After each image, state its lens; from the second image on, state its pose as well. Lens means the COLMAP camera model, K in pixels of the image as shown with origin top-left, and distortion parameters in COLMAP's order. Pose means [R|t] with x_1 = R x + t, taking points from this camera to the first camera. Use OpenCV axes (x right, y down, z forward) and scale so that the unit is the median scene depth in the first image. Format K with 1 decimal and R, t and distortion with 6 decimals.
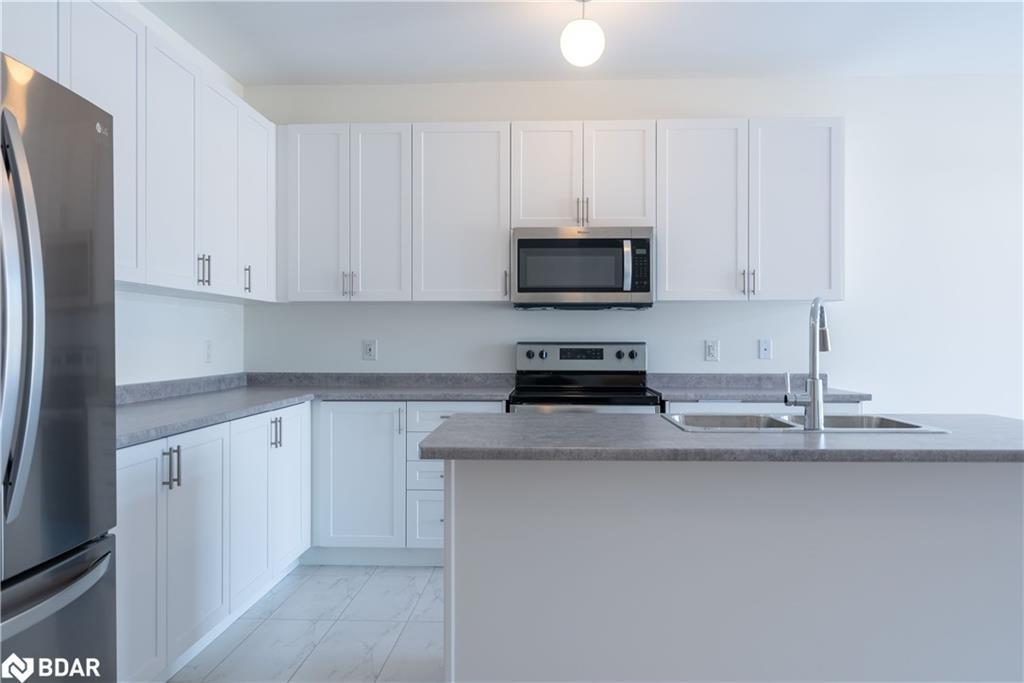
lens RADIAL K [[762.2, 0, 515.4], [0, 762.2, 340.7], [0, 0, 1]] dist [0.024458, -0.002009]
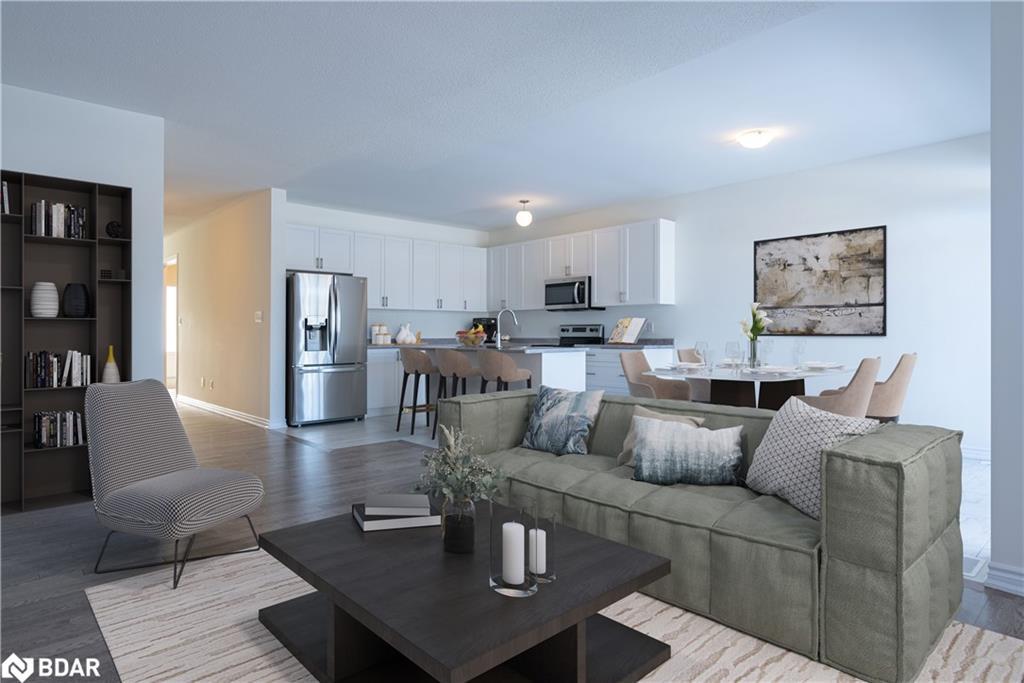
lens RADIAL K [[578.3, 0, 506.9], [0, 578.3, 330.3], [0, 0, 1]] dist [0.000657, 0.000016]
pose [[0.706521, -0.006363, -0.707663, 1.290411], [0.003073, 0.999978, -0.005923, 0.030974], [0.707685, 0.002010, 0.706525, -0.458276]]
